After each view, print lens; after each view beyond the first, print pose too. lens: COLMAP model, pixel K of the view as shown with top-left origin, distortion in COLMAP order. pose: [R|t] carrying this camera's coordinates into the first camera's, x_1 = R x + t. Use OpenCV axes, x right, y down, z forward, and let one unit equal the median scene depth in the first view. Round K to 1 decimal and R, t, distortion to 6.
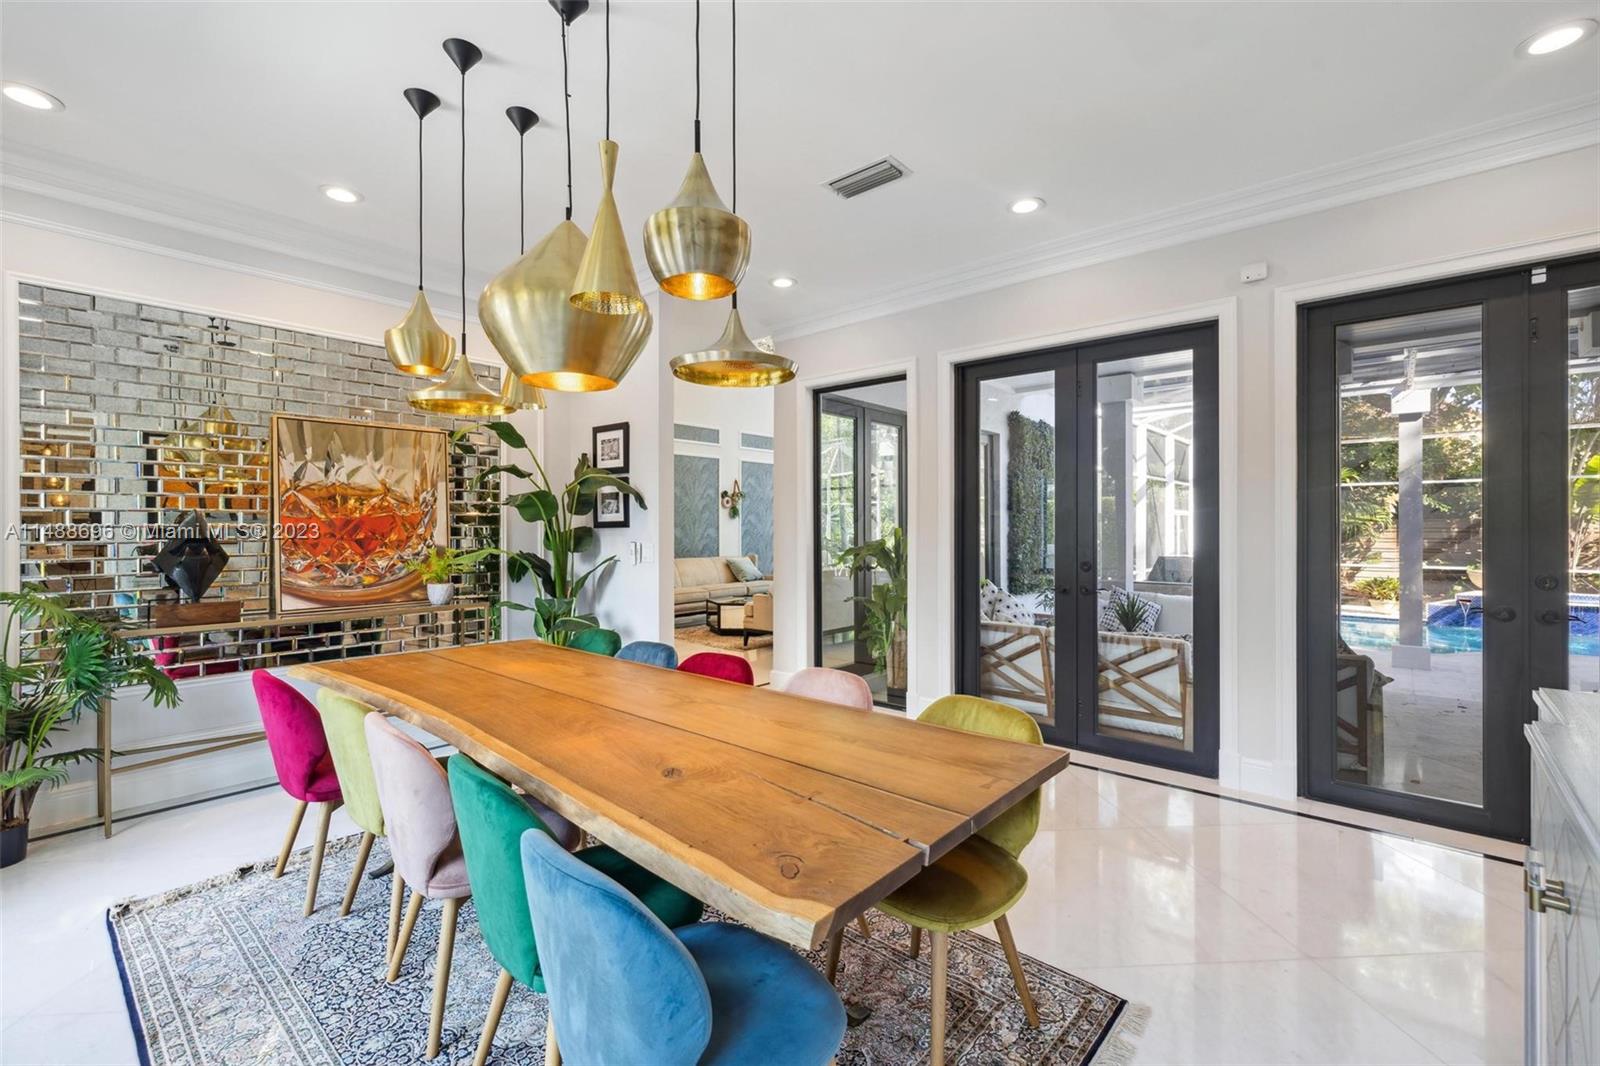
lens RADIAL K [[691.1, 0, 791.2], [0, 691.1, 531.4], [0, 0, 1]] dist [0.000890, 0.000122]
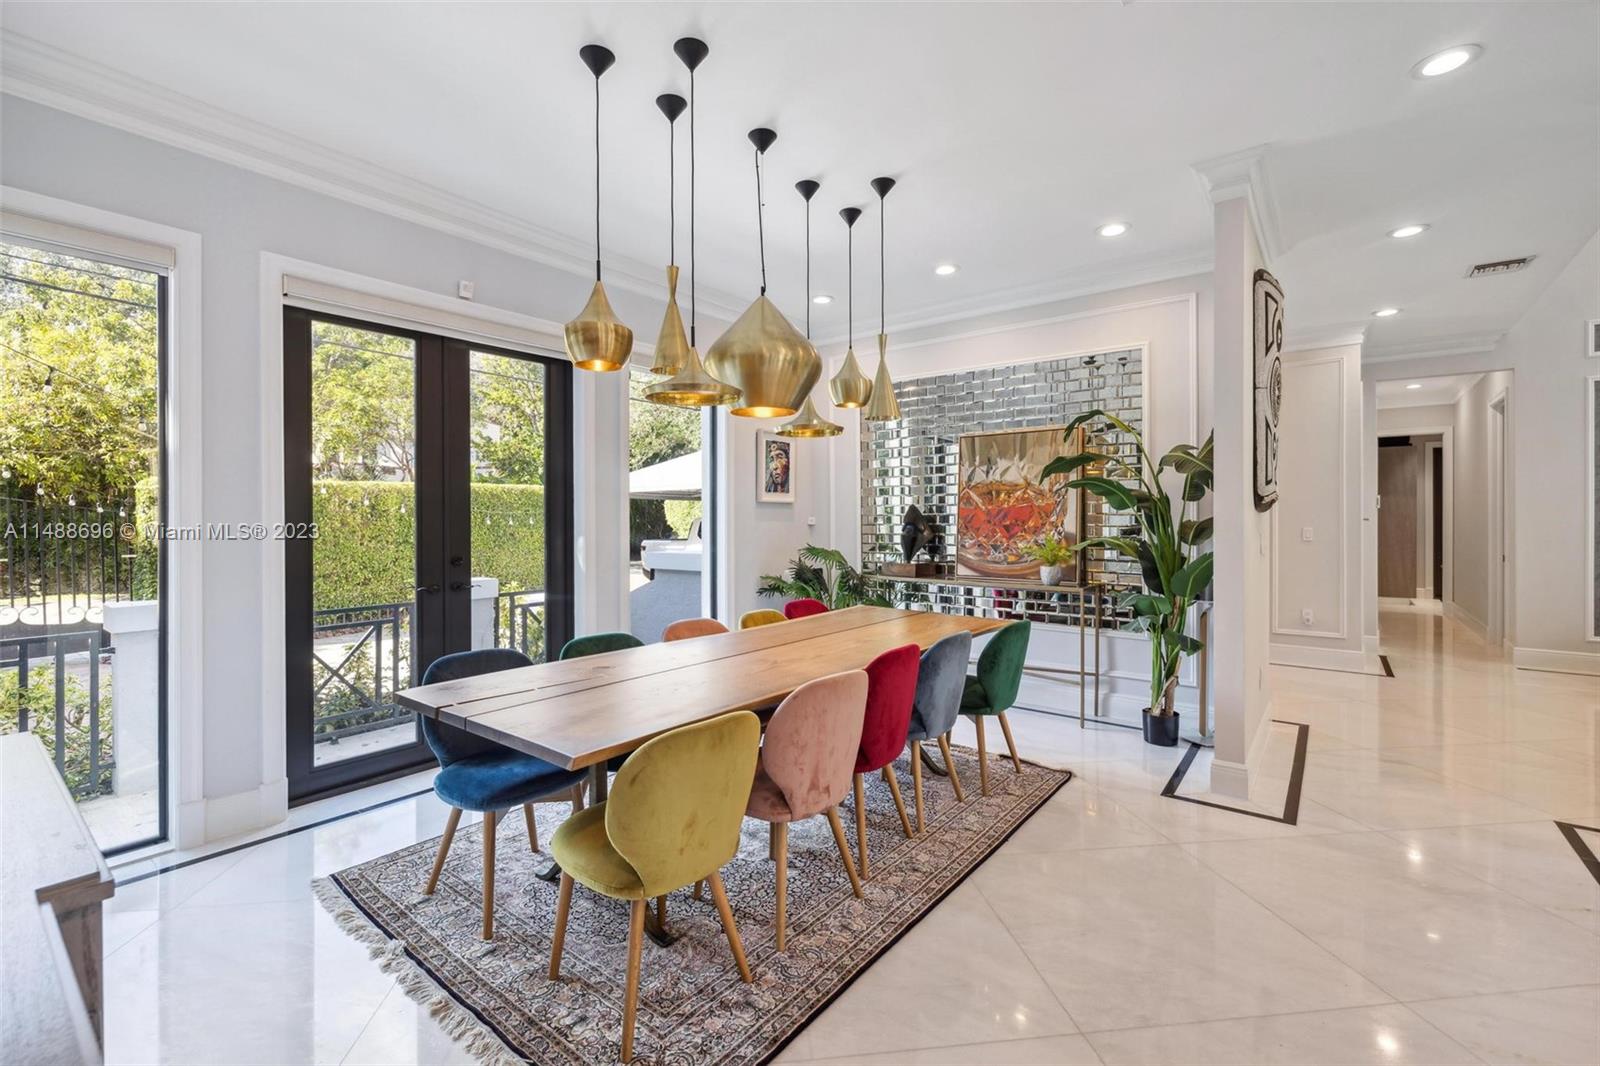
lens RADIAL K [[691.1, 0, 794.3], [0, 691.1, 520.0], [0, 0, 1]] dist [0.000890, 0.000122]
pose [[0.059569, 0.013057, -0.998139, 0.596254], [0.002619, 0.999909, 0.013236, -0.015488], [0.998221, -0.003403, 0.059530, 0.542045]]
